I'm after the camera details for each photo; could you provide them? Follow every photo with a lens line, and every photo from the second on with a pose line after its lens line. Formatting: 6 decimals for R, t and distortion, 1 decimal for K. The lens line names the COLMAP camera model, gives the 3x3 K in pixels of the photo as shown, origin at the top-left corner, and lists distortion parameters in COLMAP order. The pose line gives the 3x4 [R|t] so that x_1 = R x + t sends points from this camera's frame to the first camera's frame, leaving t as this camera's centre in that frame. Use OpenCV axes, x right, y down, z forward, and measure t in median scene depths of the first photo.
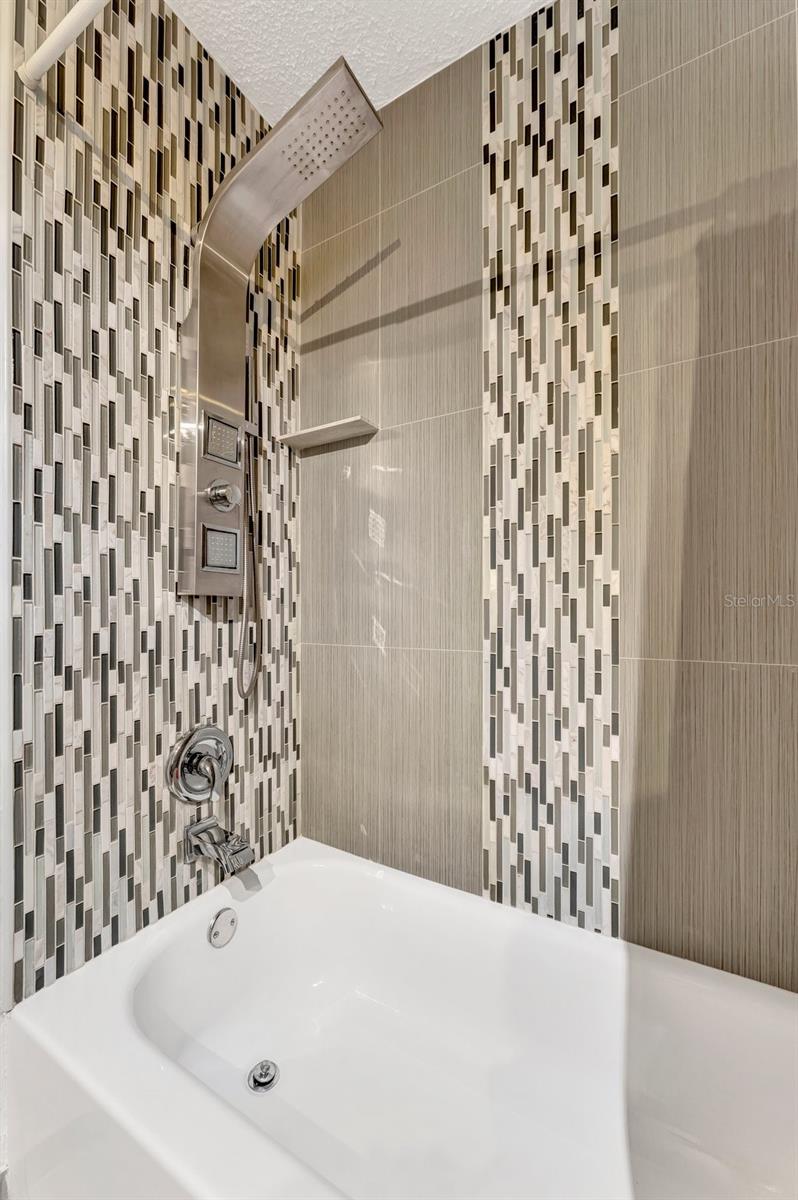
lens RADIAL K [[489.5, 0, 397.2], [0, 489.5, 607.1], [0, 0, 1]] dist [-0.000708, -0.000069]
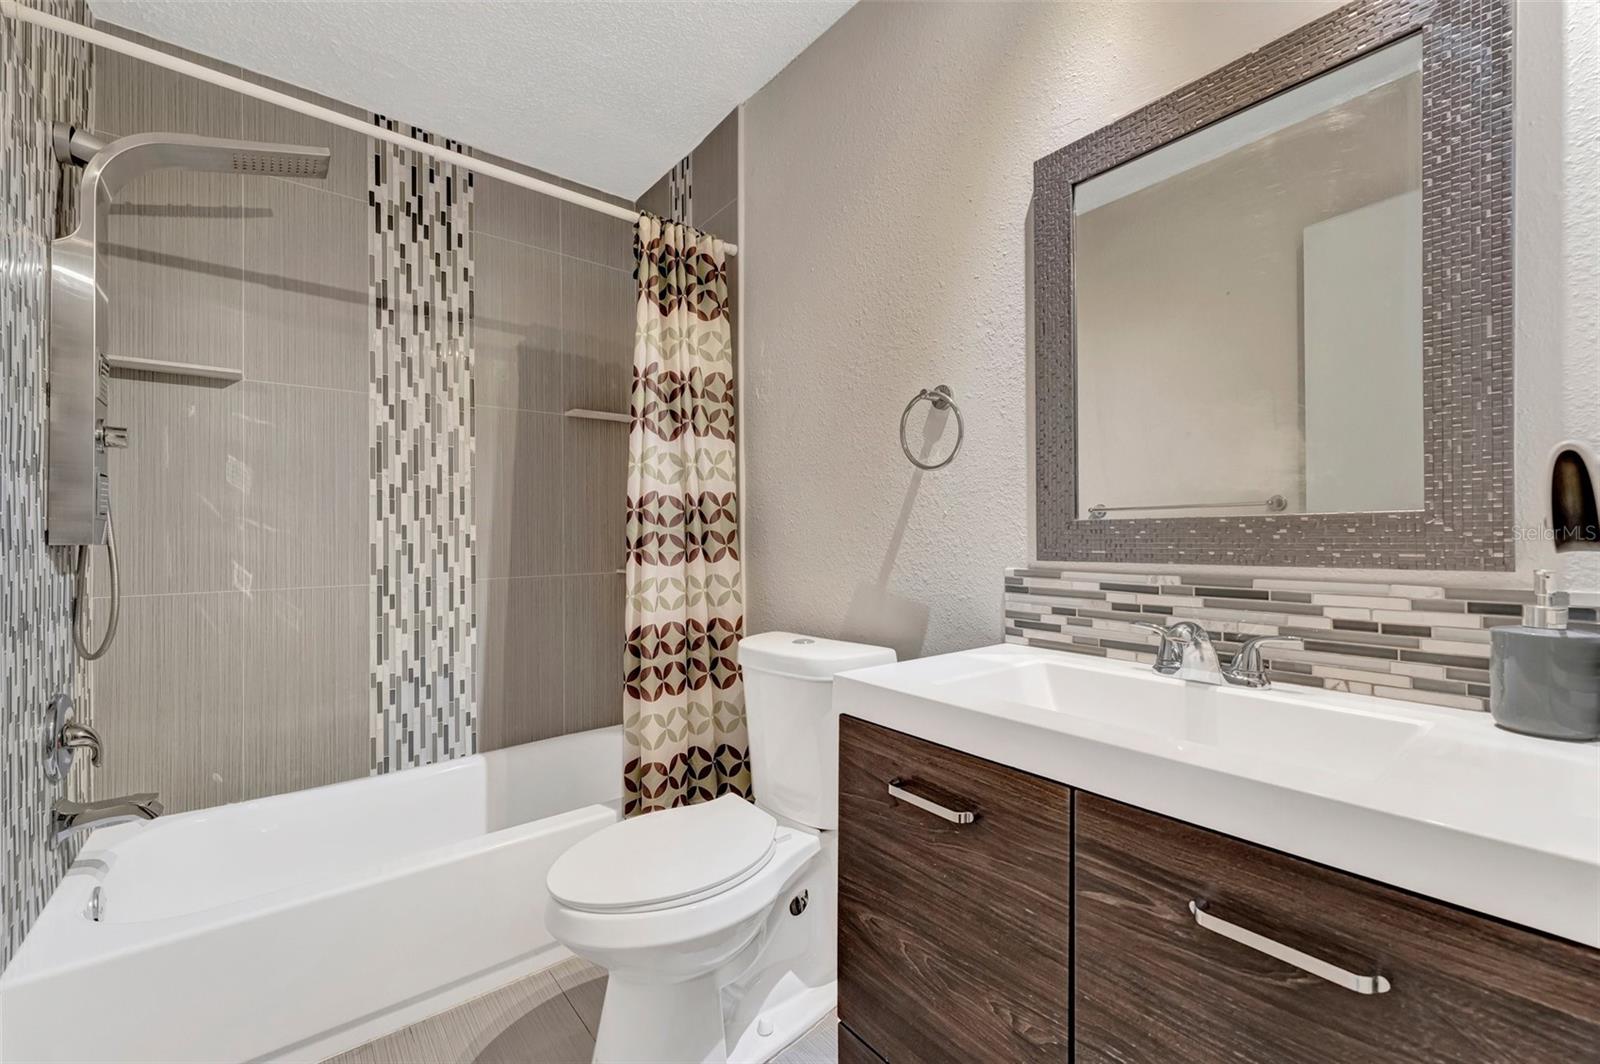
lens RADIAL K [[652.7, 0, 801.1], [0, 652.7, 533.6], [0, 0, 1]] dist [-0.000708, -0.000069]
pose [[0.335210, 0.001104, 0.942143, -1.097725], [0.005279, 0.999981, -0.003050, -0.032649], [-0.942129, 0.005996, 0.335198, -0.661789]]
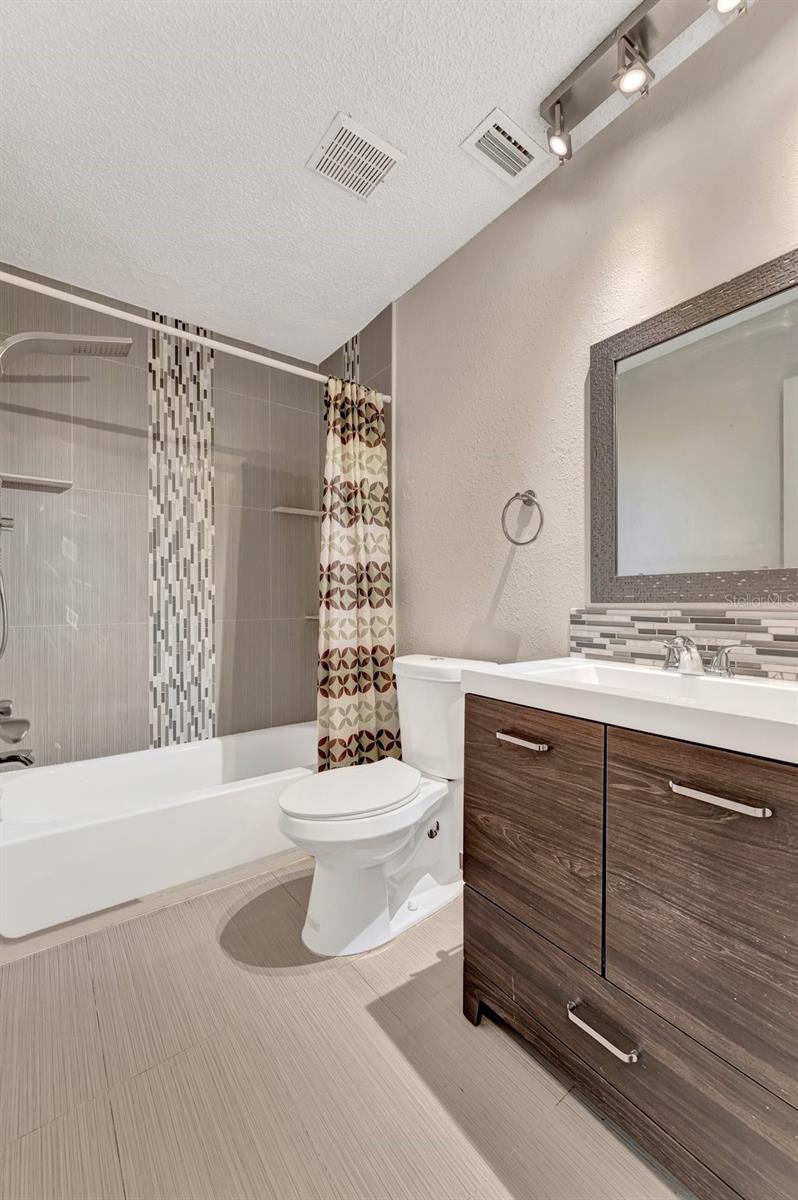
lens RADIAL K [[489.5, 0, 406.1], [0, 489.5, 604.1], [0, 0, 1]] dist [-0.000708, -0.000069]
pose [[0.365087, -0.002857, 0.930969, -1.311544], [0.001370, 0.999996, 0.002531, 0.013663], [-0.930972, 0.000351, 0.365090, -0.686549]]
